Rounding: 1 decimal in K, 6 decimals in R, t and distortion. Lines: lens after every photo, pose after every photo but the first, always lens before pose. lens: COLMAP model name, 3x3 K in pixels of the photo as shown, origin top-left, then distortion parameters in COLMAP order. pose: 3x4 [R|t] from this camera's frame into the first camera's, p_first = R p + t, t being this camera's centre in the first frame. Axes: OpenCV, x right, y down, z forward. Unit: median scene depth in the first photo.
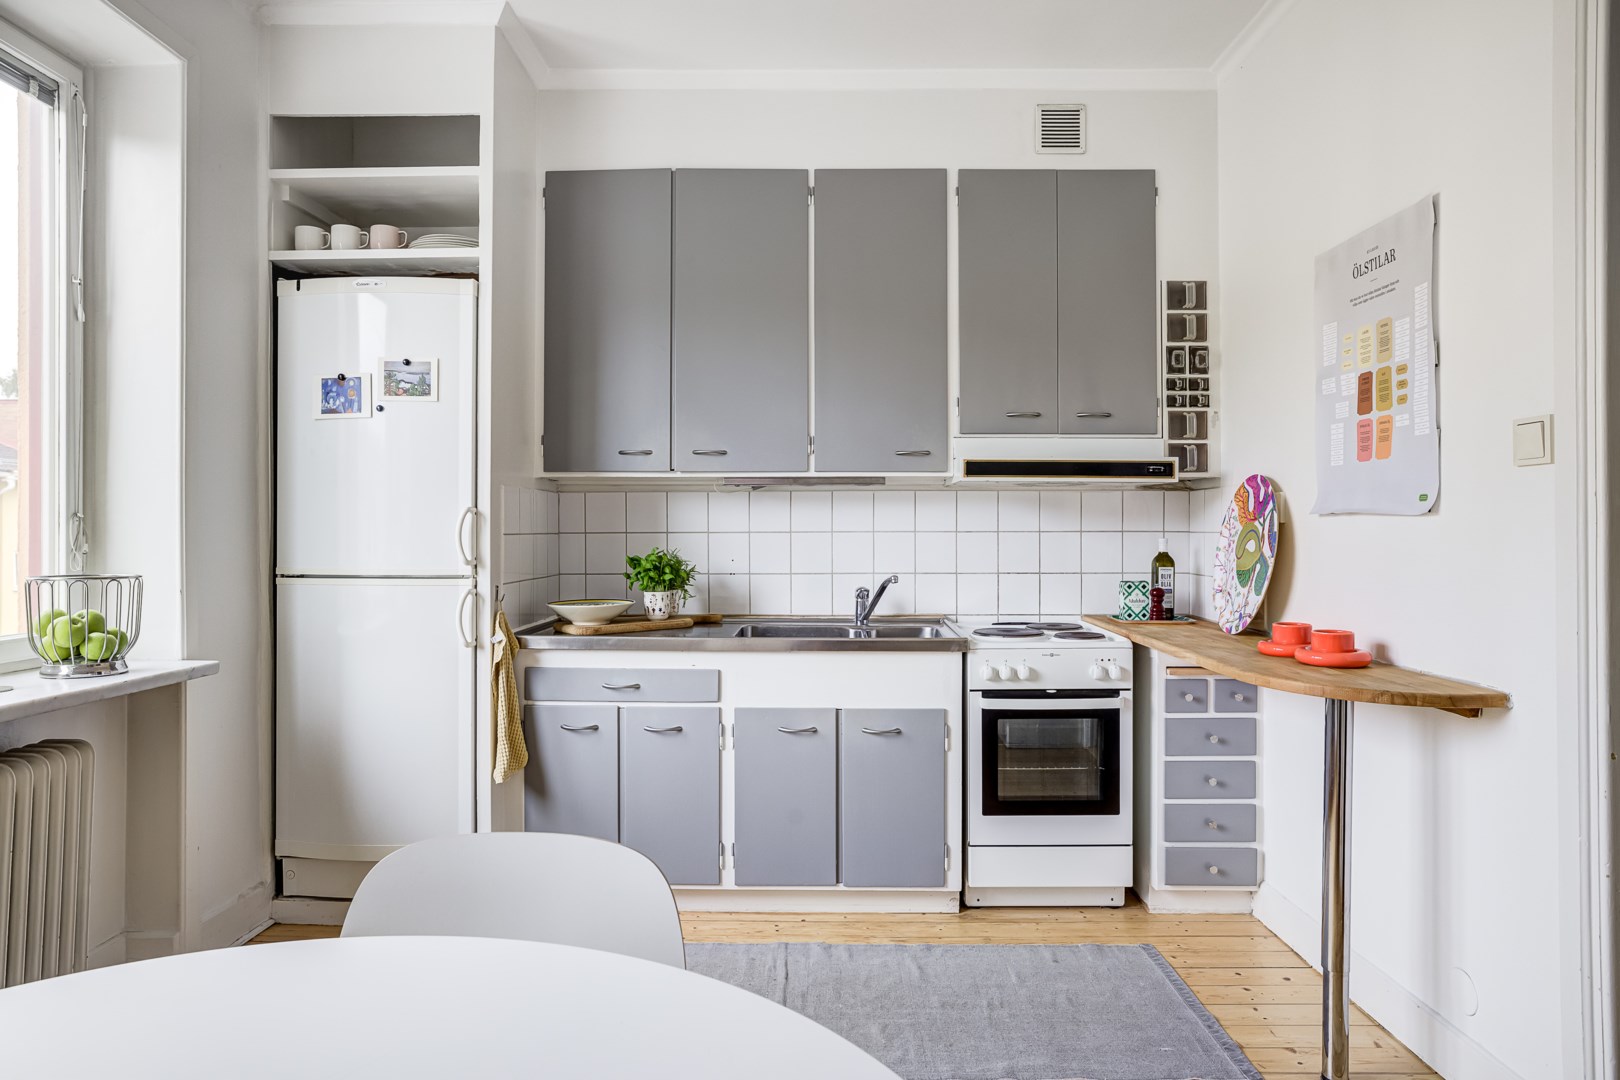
lens RADIAL K [[981.5, 0, 809.3], [0, 981.5, 529.9], [0, 0, 1]] dist [-0.019271, 0.043482]
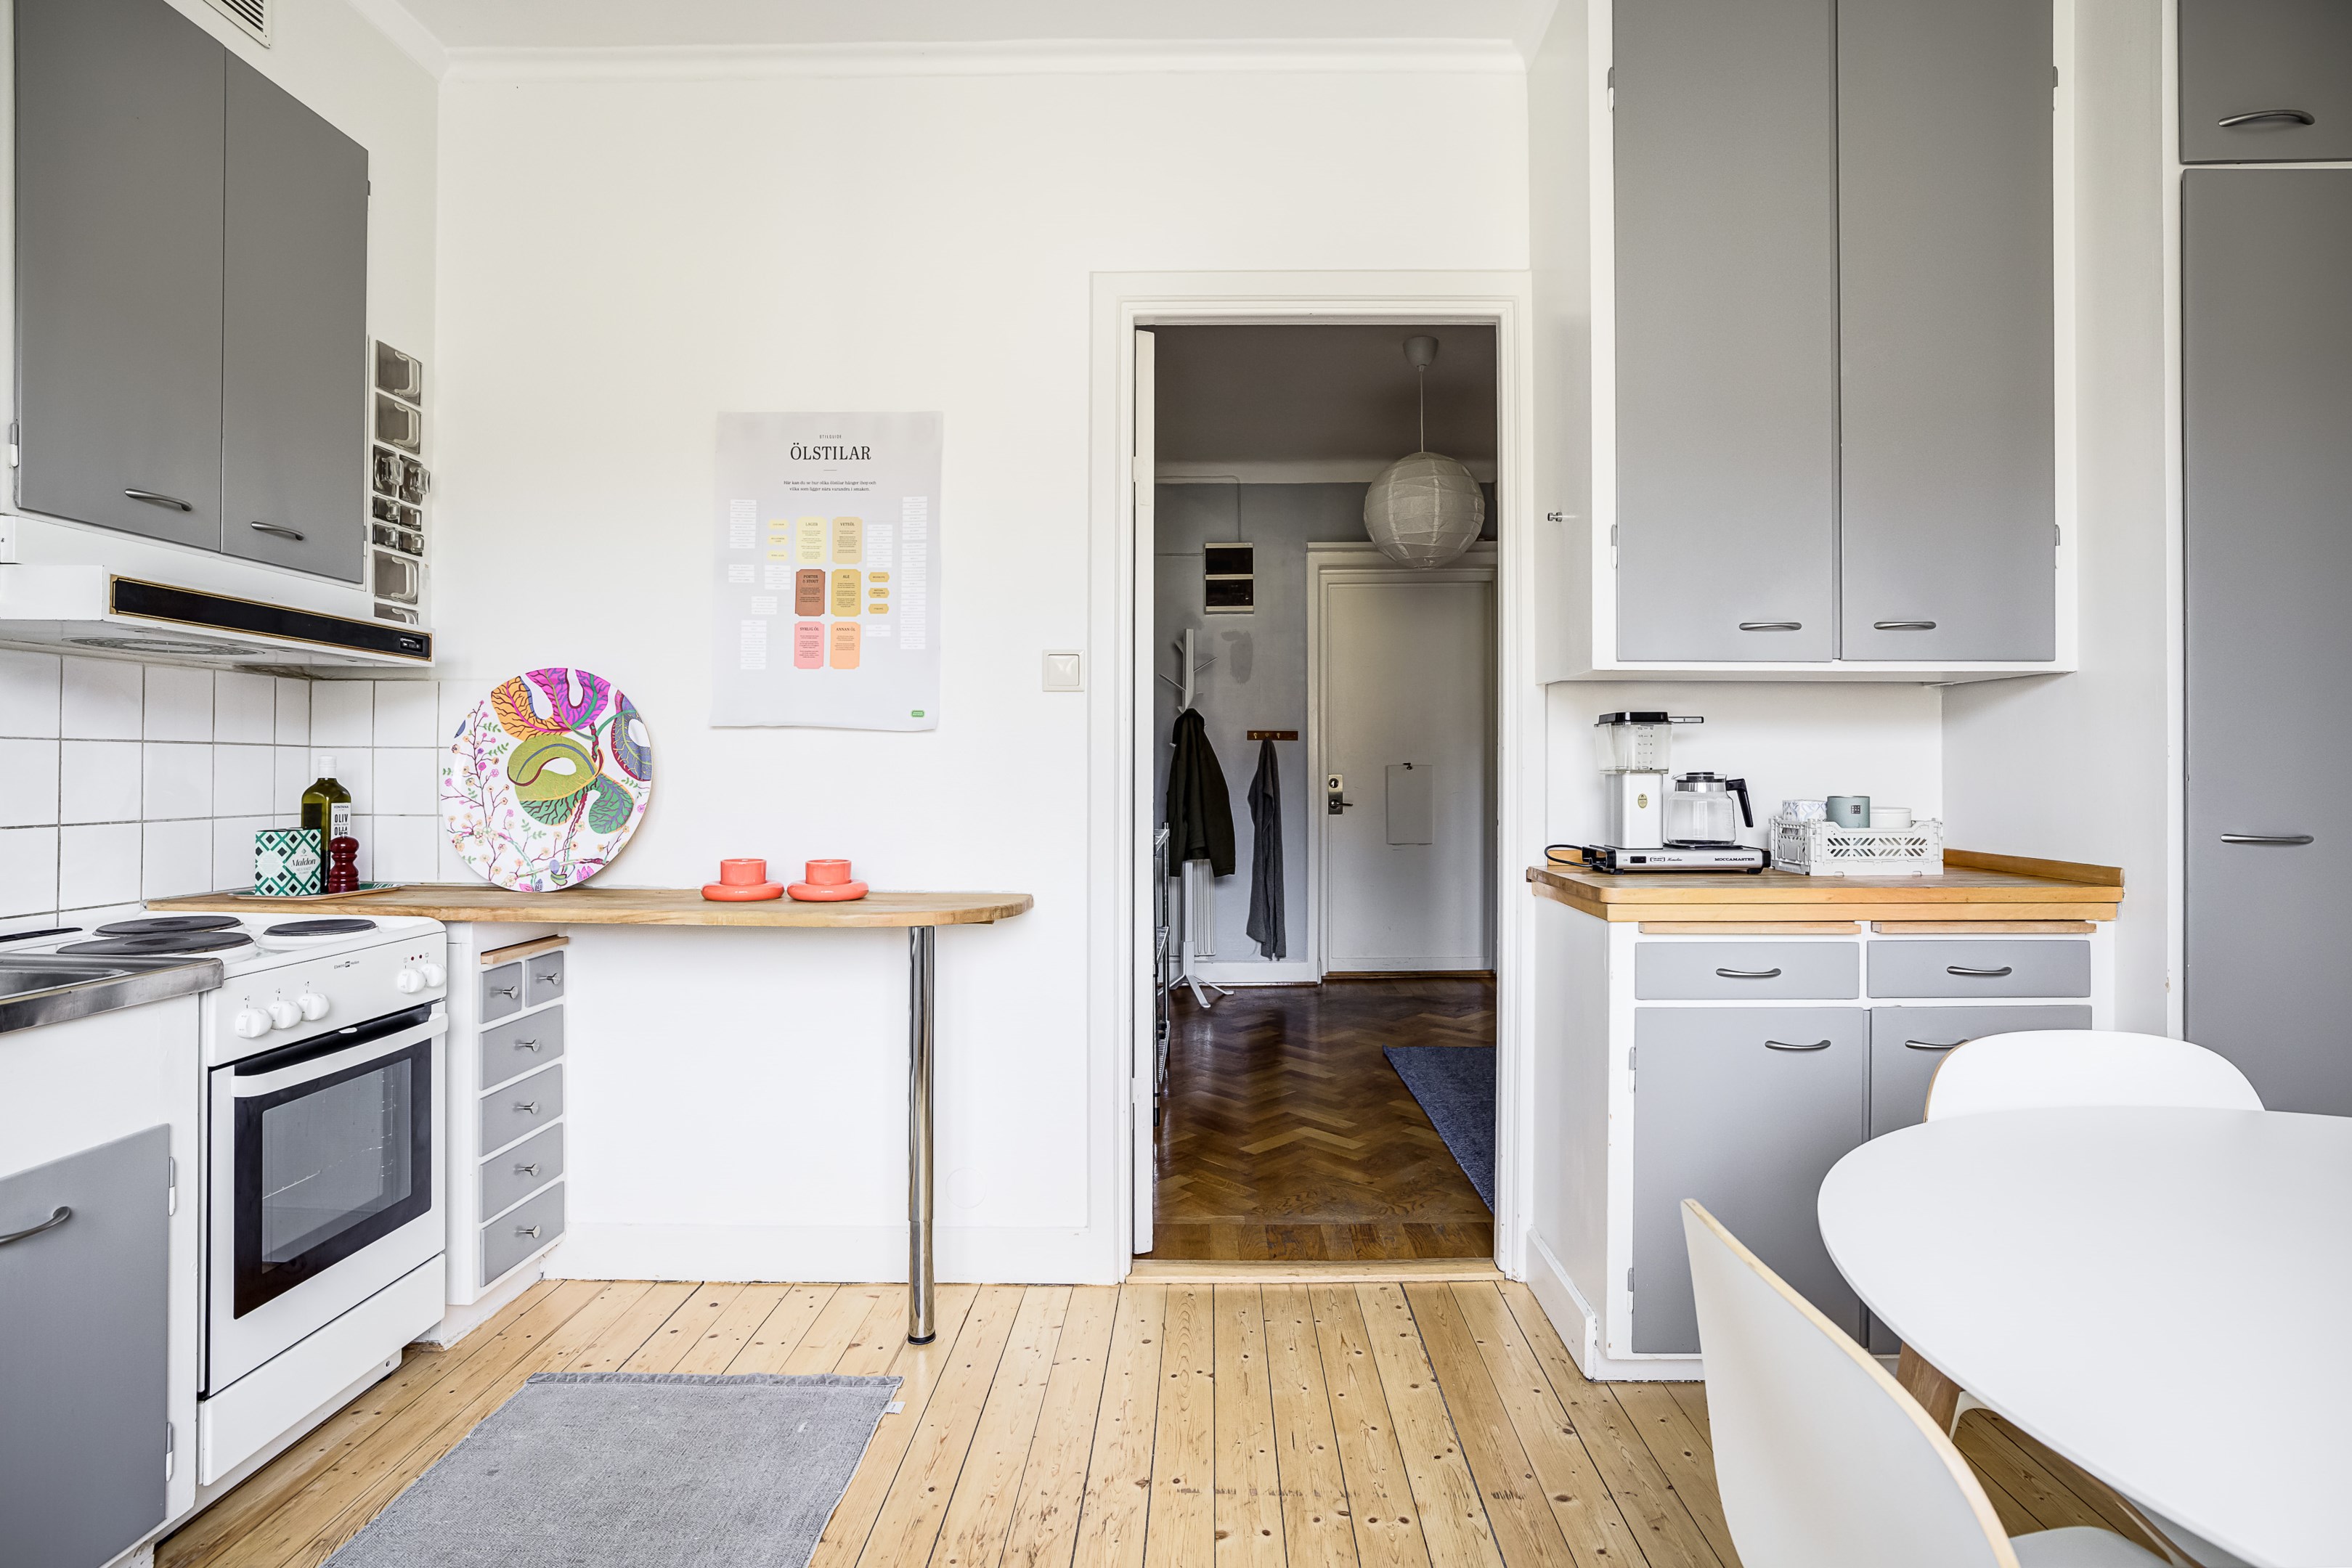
lens RADIAL K [[1160.9, 0, 1184.5], [0, 1160.9, 767.0], [0, 0, 1]] dist [-0.031882, 0.024457]
pose [[0.014485, 0.002302, 0.999892, -0.390660], [-0.006259, 0.999978, -0.002212, 0.015807], [-0.999875, -0.006226, 0.014499, 0.526256]]
